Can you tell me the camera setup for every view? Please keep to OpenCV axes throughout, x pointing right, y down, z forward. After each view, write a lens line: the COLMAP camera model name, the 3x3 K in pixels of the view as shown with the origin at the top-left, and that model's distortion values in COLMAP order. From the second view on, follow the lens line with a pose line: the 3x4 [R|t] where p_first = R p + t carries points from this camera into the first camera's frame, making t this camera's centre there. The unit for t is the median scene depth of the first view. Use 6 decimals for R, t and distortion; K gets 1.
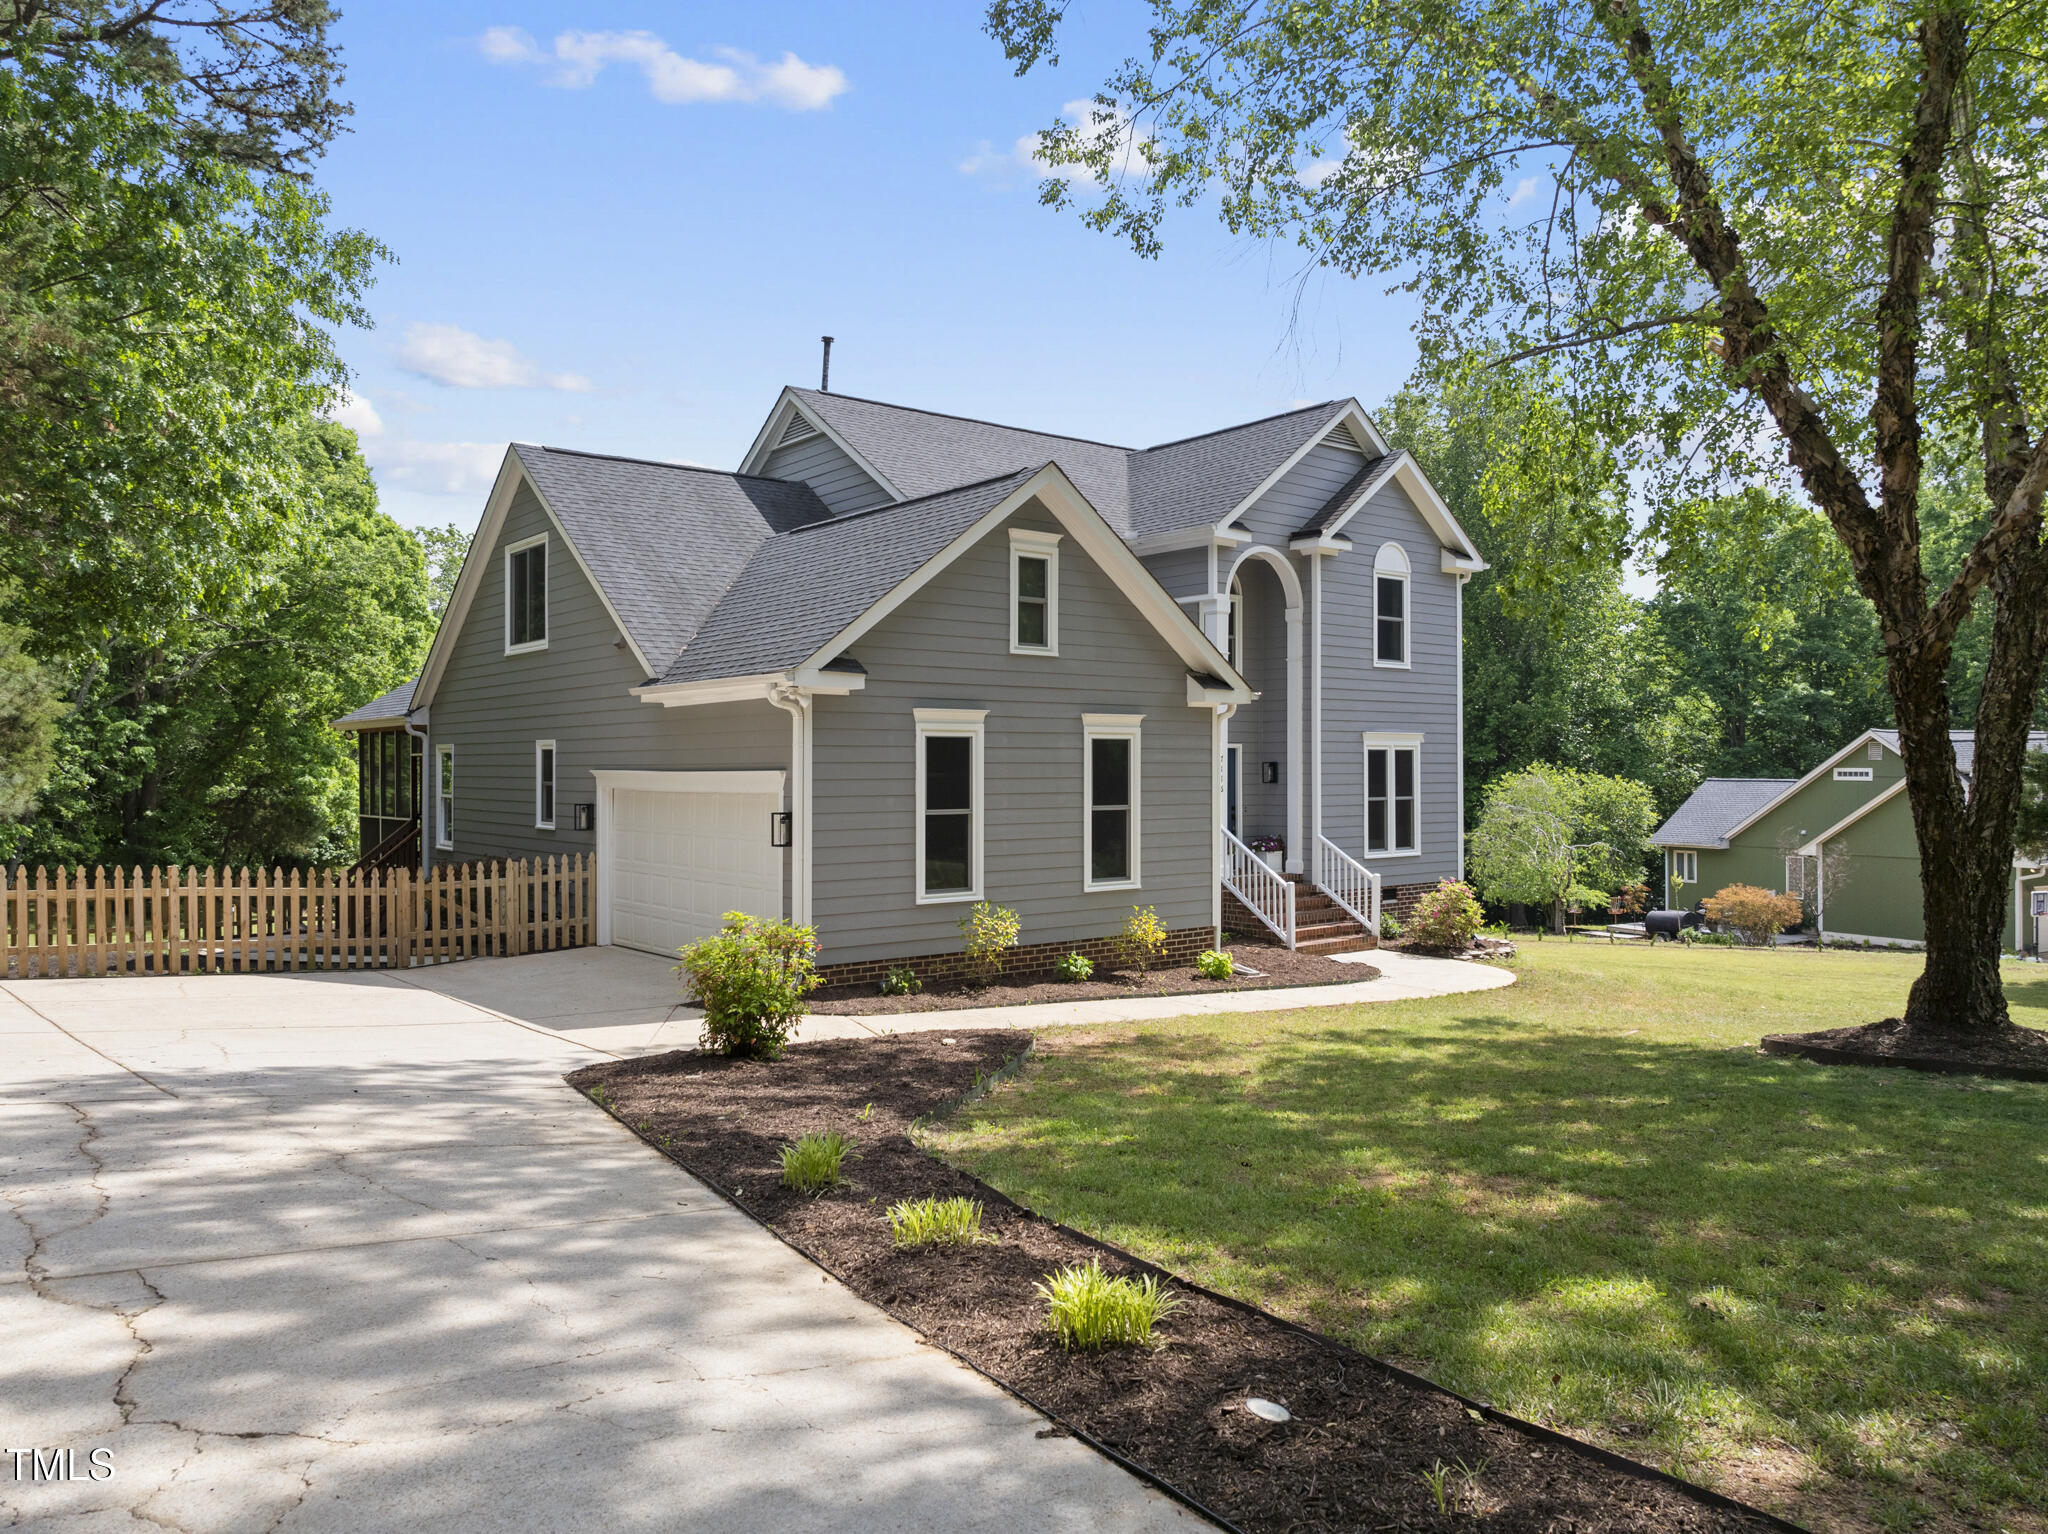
lens RADIAL K [[1442.6, 0, 1024.0], [0, 1442.6, 767.0], [0, 0, 1]] dist [-0.002044, -0.000571]
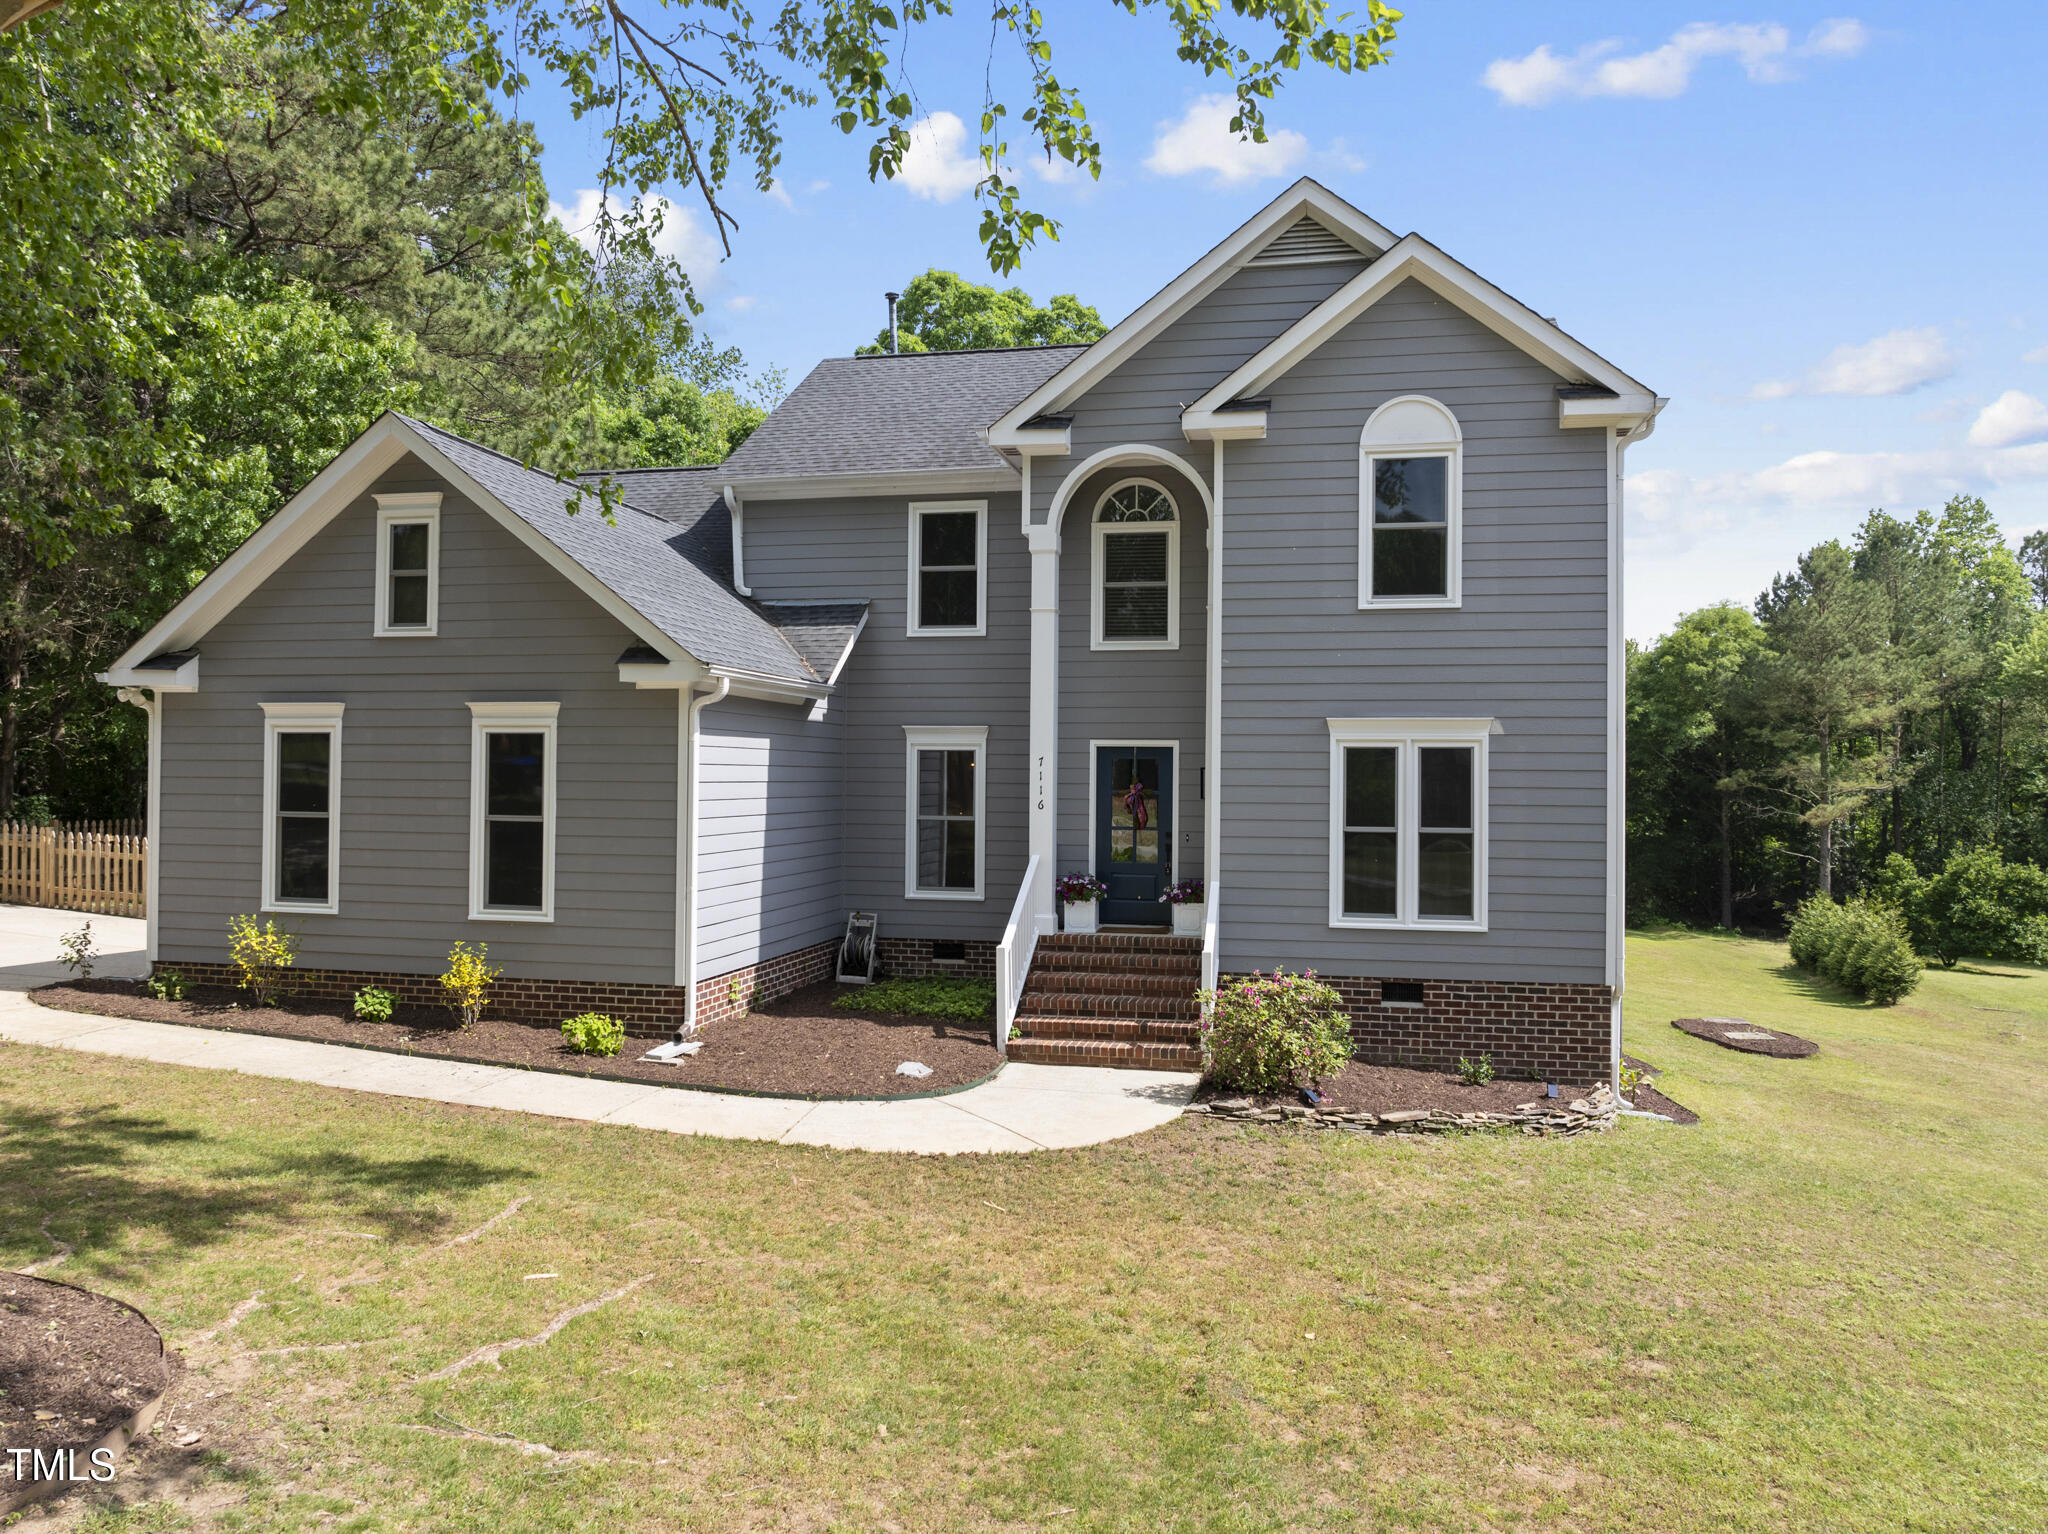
lens RADIAL K [[1265.9, 0, 1024.0], [0, 1265.9, 767.0], [0, 0, 1]] dist [-0.024591, -0.000541]
pose [[0.627217, 0.009475, -0.778787, 0.806955], [-0.010012, 0.999941, 0.004102, -0.006387], [0.778781, 0.005224, 0.627275, 0.798335]]
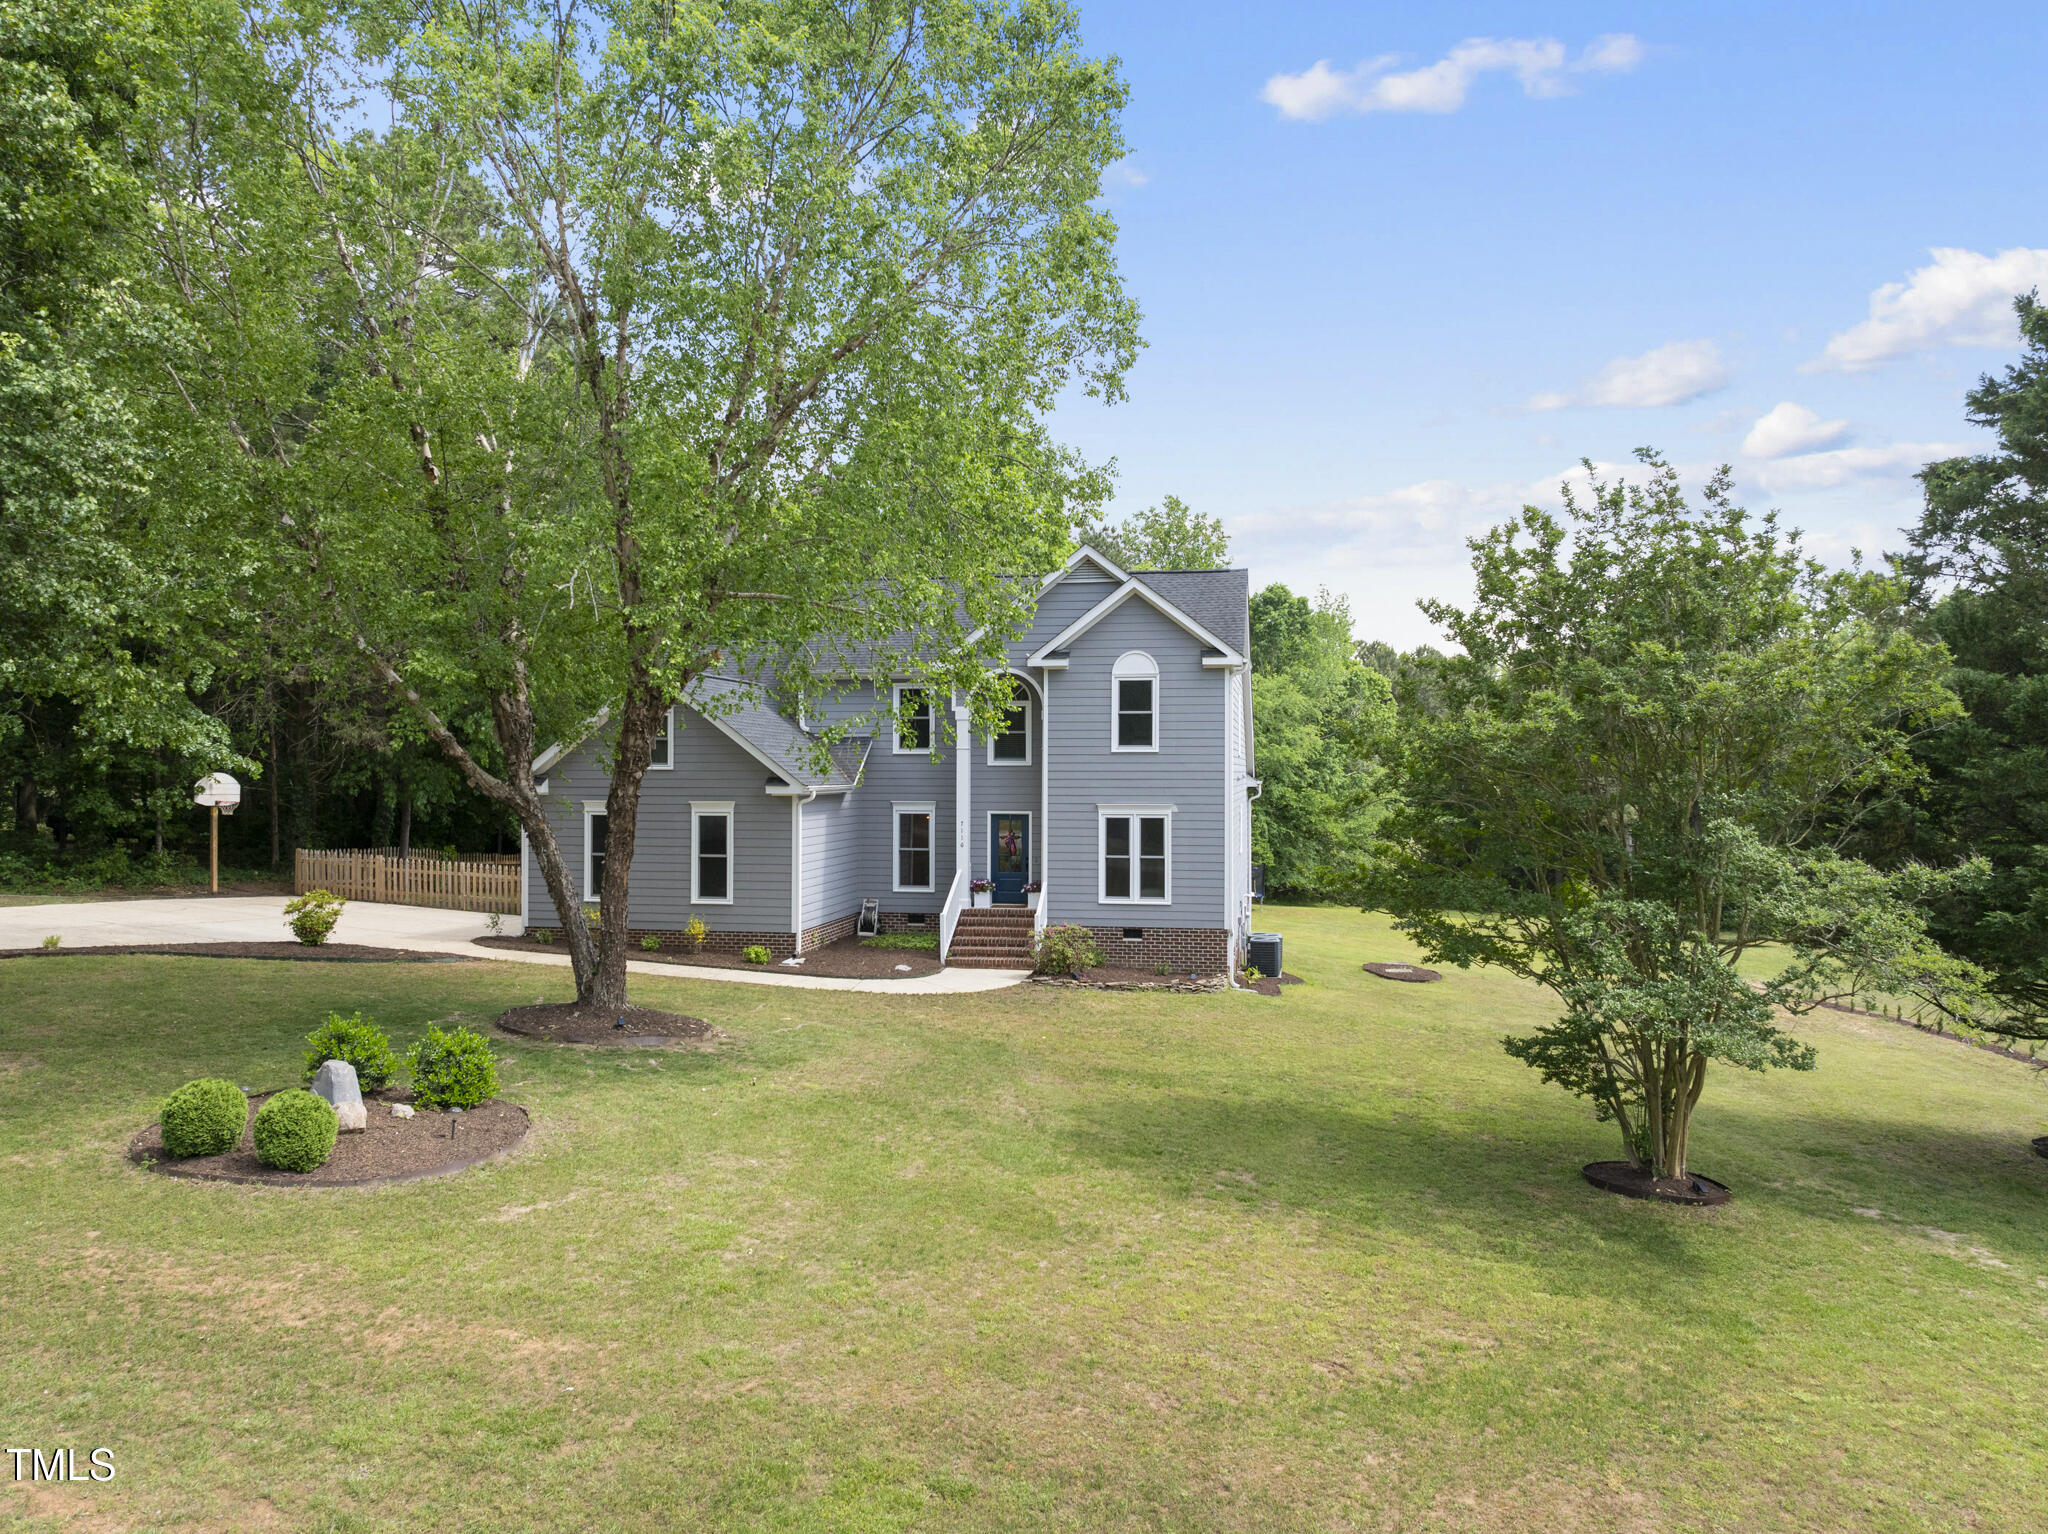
lens RADIAL K [[1442.6, 0, 1024.0], [0, 1442.6, 767.0], [0, 0, 1]] dist [-0.002044, -0.000571]
pose [[0.649963, 0.017991, -0.759753, 1.643422], [-0.003784, 0.999784, 0.020438, -0.116645], [0.759956, -0.010409, 0.649891, 0.170071]]
